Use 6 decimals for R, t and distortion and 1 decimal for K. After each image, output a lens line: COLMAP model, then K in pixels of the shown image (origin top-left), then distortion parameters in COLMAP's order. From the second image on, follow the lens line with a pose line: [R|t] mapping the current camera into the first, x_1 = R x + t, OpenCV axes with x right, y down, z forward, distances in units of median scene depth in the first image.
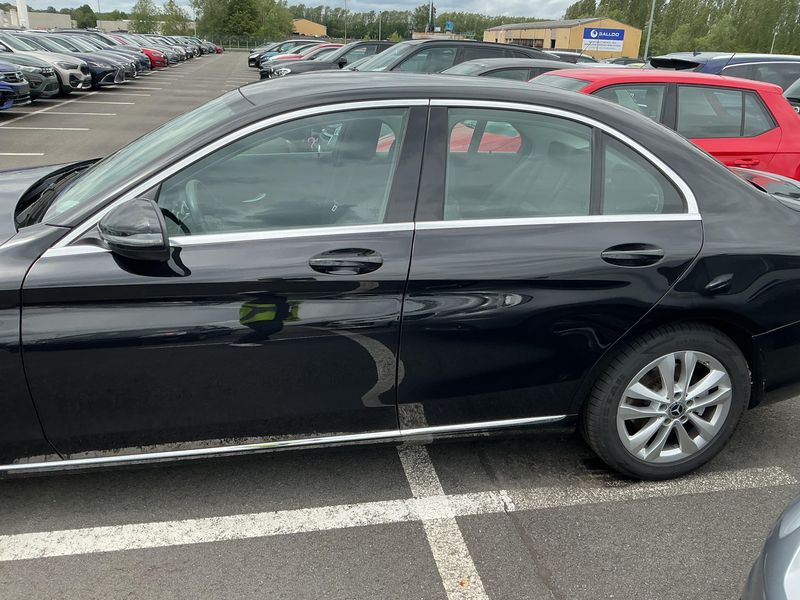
lens RADIAL K [[694.1, 0, 403.6], [0, 694.1, 296.6], [0, 0, 1]] dist [-0.003320, -0.007679]
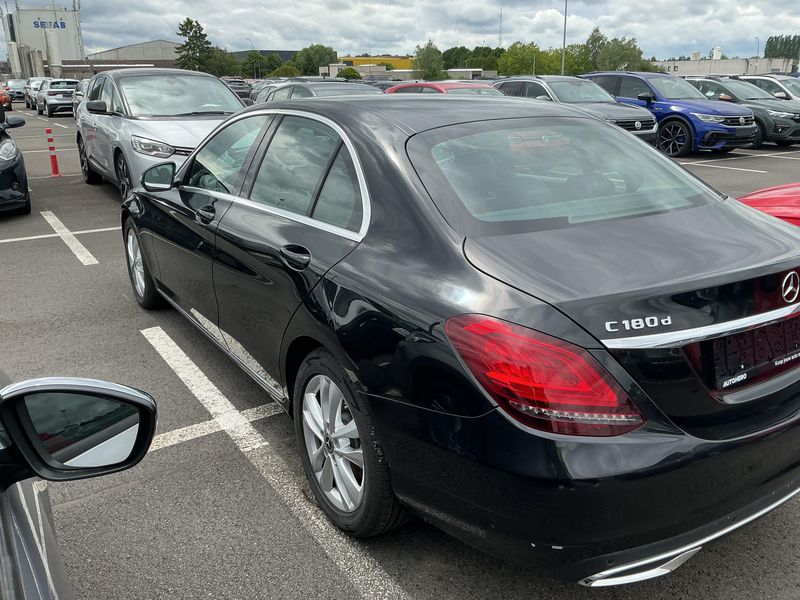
lens RADIAL K [[694.1, 0, 394.0], [0, 694.1, 296.1], [0, 0, 1]] dist [-0.003320, -0.007679]
pose [[0.355115, 0.238518, -0.903882, 1.204088], [-0.303443, 0.943957, 0.129877, -0.165683], [0.884203, 0.228155, 0.407590, 0.658436]]
